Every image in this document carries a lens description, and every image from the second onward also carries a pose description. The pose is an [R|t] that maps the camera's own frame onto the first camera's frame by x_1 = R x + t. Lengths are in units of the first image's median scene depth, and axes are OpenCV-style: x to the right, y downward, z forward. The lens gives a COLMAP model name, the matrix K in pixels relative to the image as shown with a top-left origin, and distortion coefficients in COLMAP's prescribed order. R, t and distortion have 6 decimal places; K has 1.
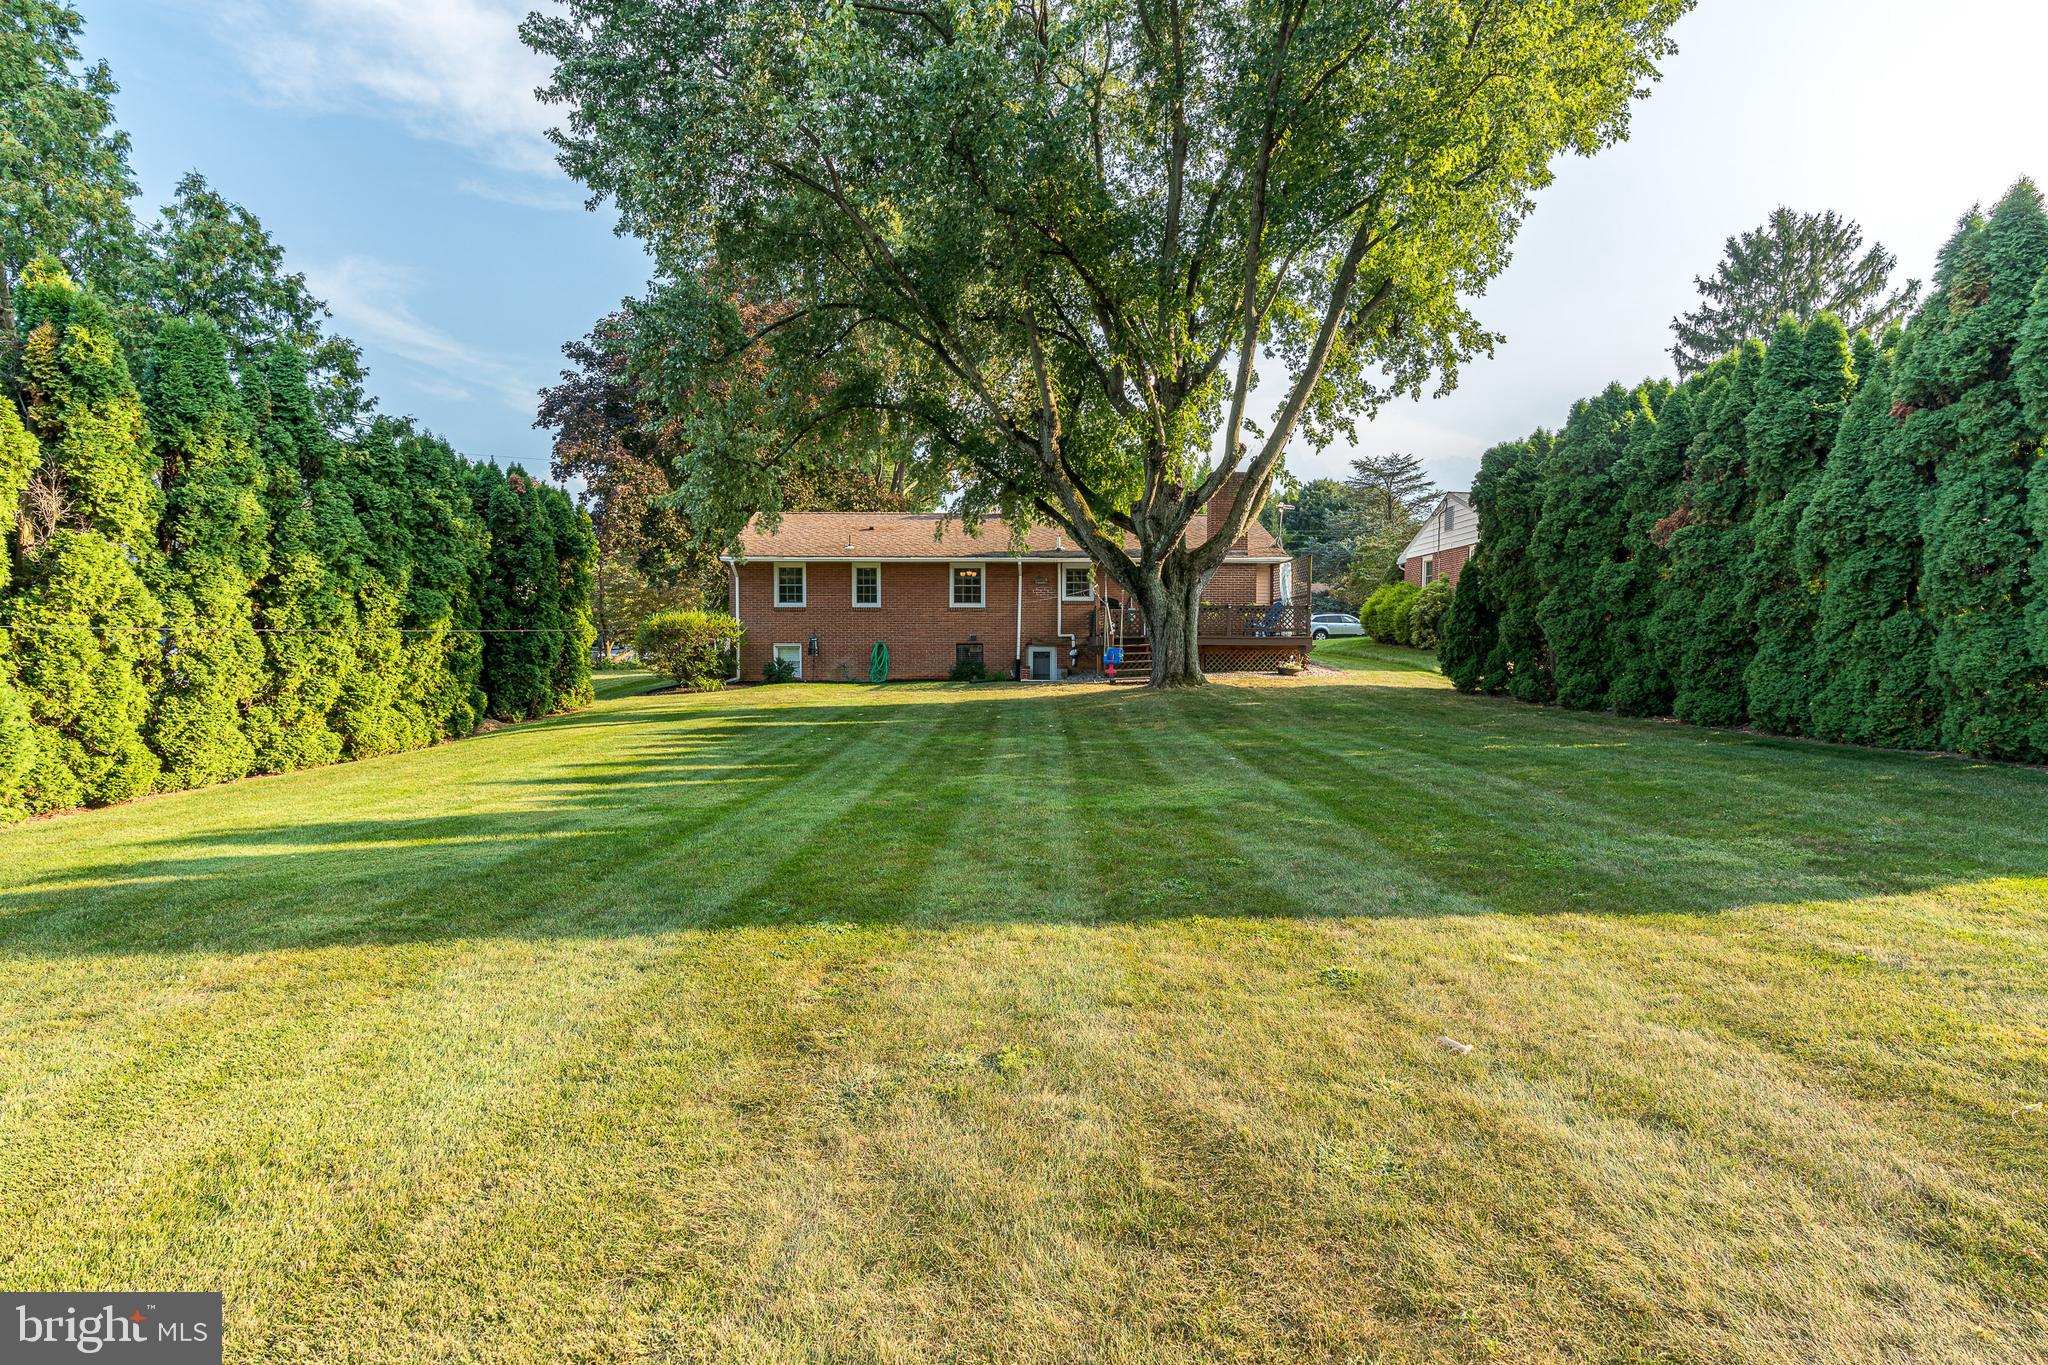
lens RADIAL K [[1050.6, 0, 1011.3], [0, 1050.6, 680.8], [0, 0, 1]] dist [-0.005240, 0.001430]
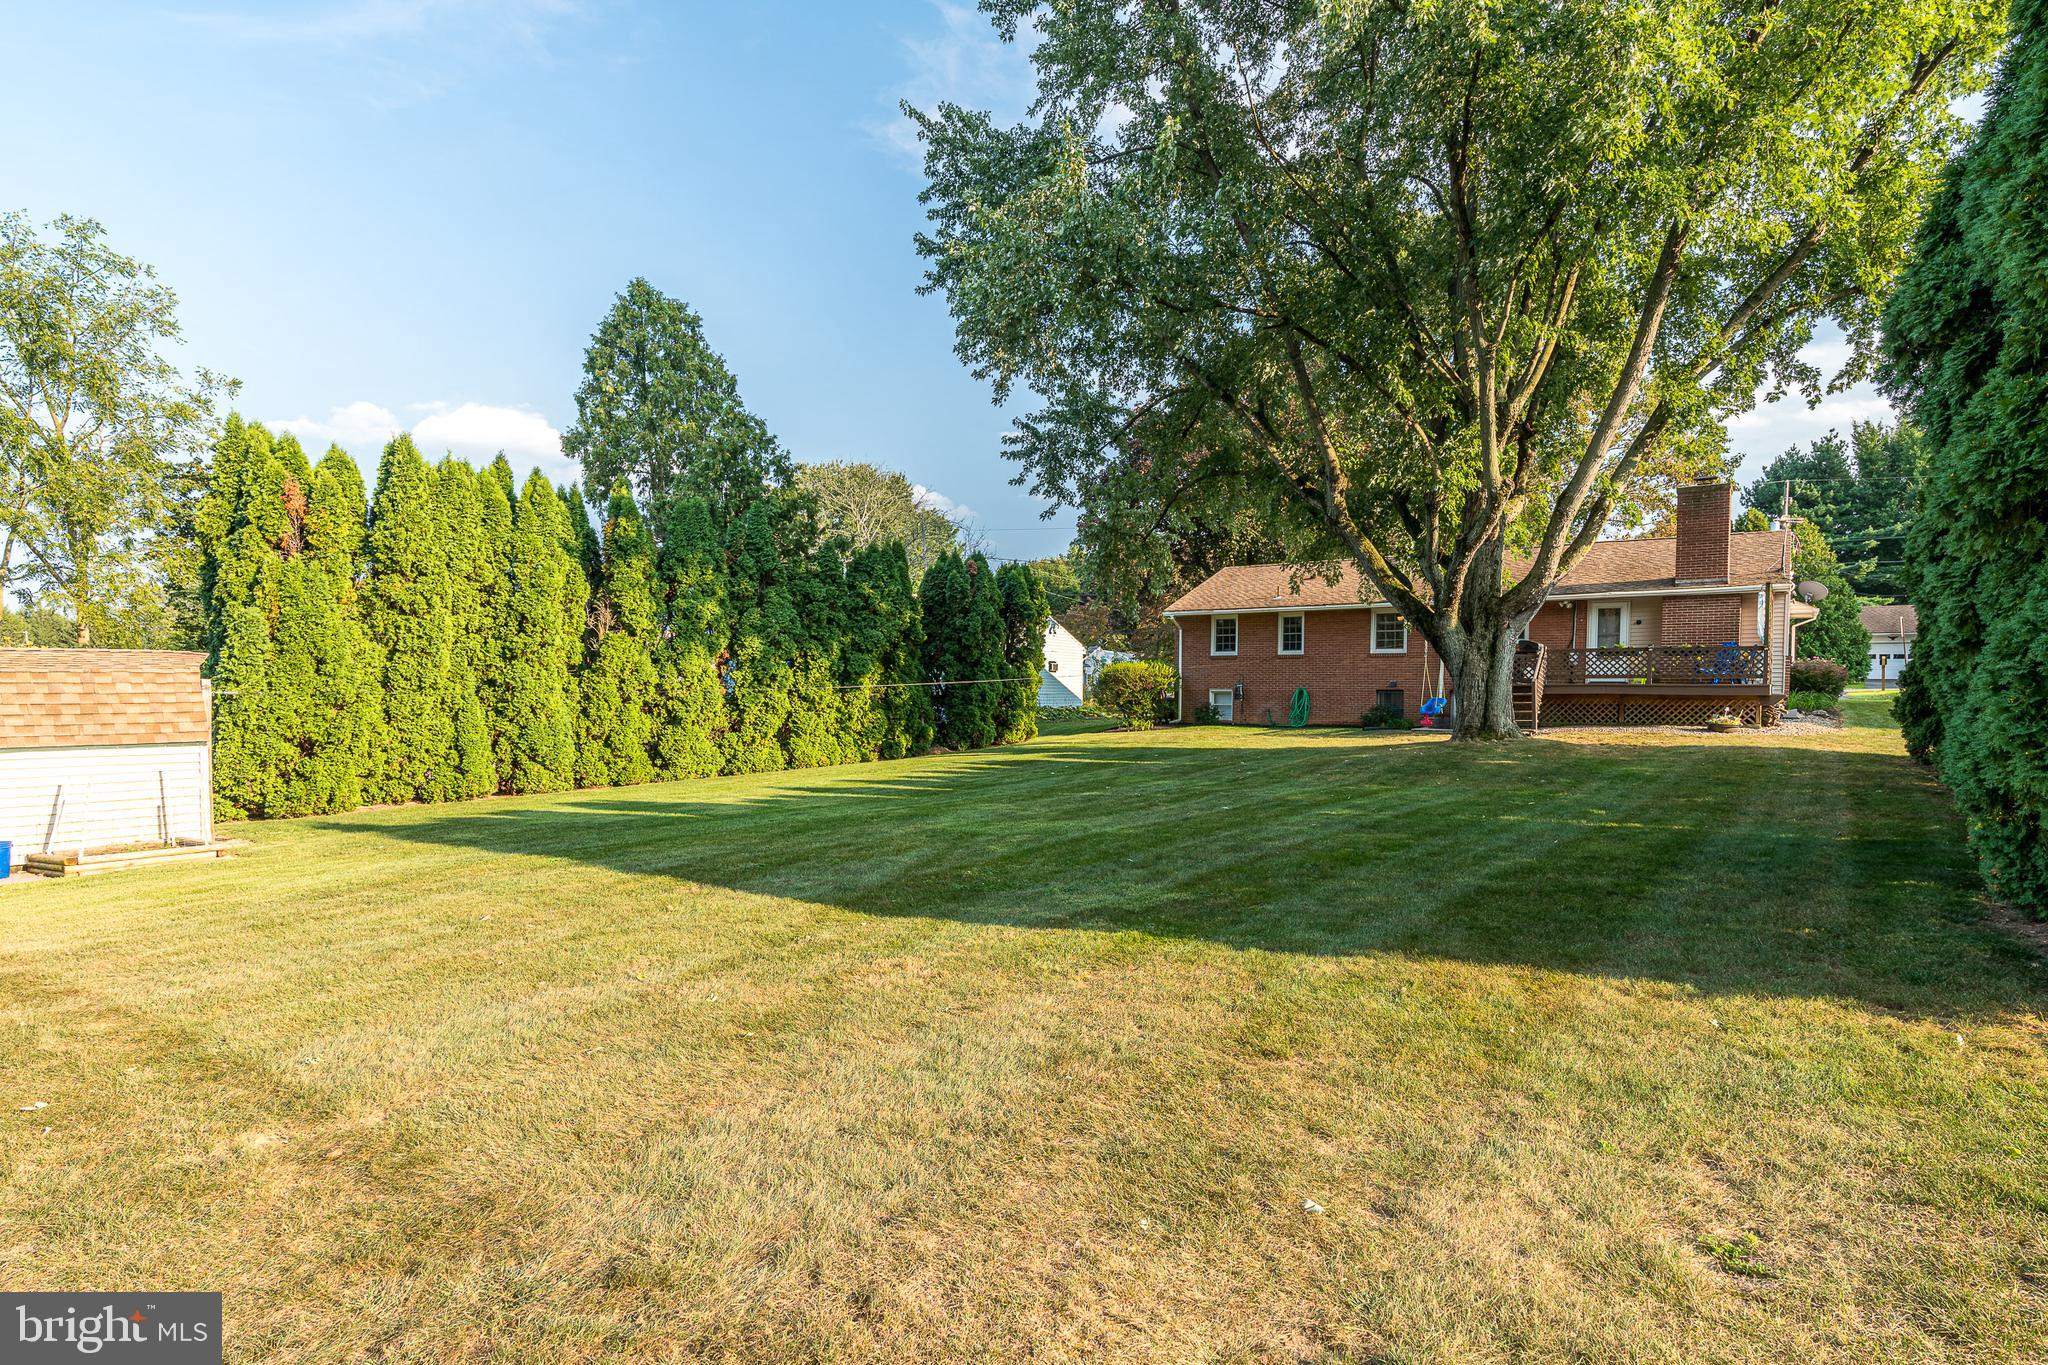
lens RADIAL K [[1085.1, 0, 1024.0], [0, 1085.1, 682.5], [0, 0, 1]] dist [0.001776, 0.000585]
pose [[0.774437, 0.000892, -0.632651, 0.550188], [-0.021348, 0.999466, -0.024723, -0.016521], [0.632291, 0.032652, 0.774042, 0.003033]]
